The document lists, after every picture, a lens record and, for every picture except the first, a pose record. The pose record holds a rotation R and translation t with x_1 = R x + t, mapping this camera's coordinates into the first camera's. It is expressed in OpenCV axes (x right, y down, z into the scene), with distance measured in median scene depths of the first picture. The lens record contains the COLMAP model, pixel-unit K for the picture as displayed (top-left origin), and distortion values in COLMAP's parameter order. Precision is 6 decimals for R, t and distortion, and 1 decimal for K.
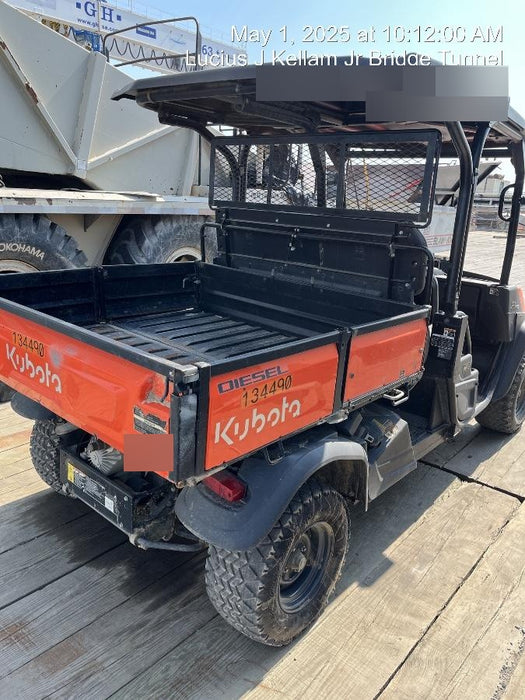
lens RADIAL K [[545.8, 0, 261.4], [0, 545.8, 337.4], [0, 0, 1]] dist [0.001590, -0.002265]
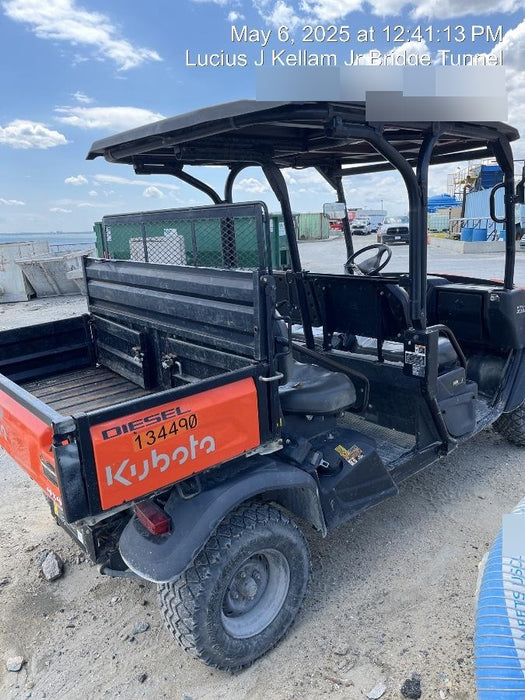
lens RADIAL K [[536.5, 0, 262.5], [0, 536.5, 350.0], [0, 0, 1]] dist [-0.000103, -0.004154]
pose [[0.979926, -0.080259, -0.182490, 0.381382], [0.080261, 0.996746, -0.007387, -0.035932], [0.182489, -0.007408, 0.983180, 0.014208]]
